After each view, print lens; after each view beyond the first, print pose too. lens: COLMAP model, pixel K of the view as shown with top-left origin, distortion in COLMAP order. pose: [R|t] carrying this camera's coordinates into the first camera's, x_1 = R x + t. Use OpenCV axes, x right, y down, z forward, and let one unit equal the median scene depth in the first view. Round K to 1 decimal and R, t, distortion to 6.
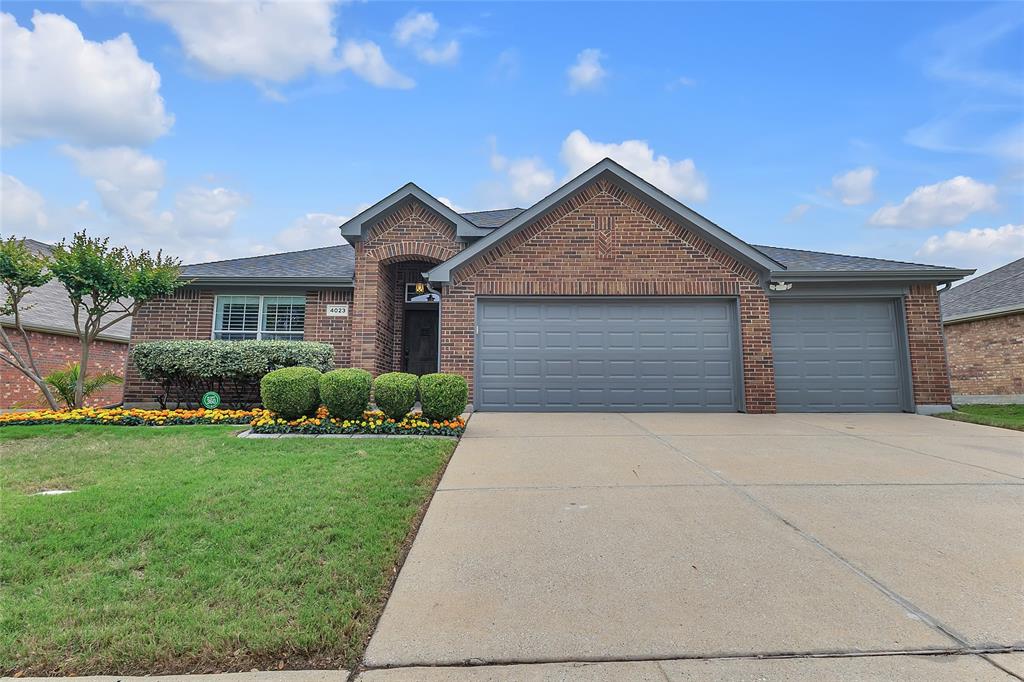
lens RADIAL K [[484.5, 0, 505.6], [0, 484.5, 337.5], [0, 0, 1]] dist [-0.003216, -0.000272]
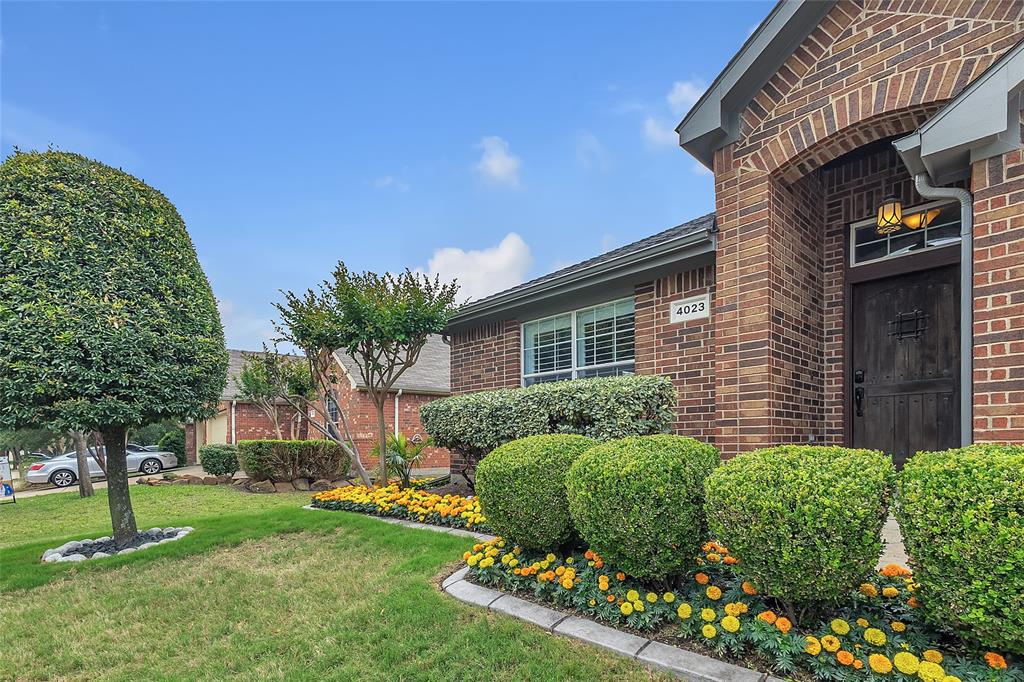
lens RADIAL K [[517.2, 0, 498.7], [0, 517.2, 445.6], [0, 0, 1]] dist [0.028059, -0.000660]
pose [[0.680413, -0.011376, -0.732740, -0.085613], [0.108049, 0.990509, 0.084955, 0.019760], [0.724820, -0.136976, 0.675185, 0.481739]]
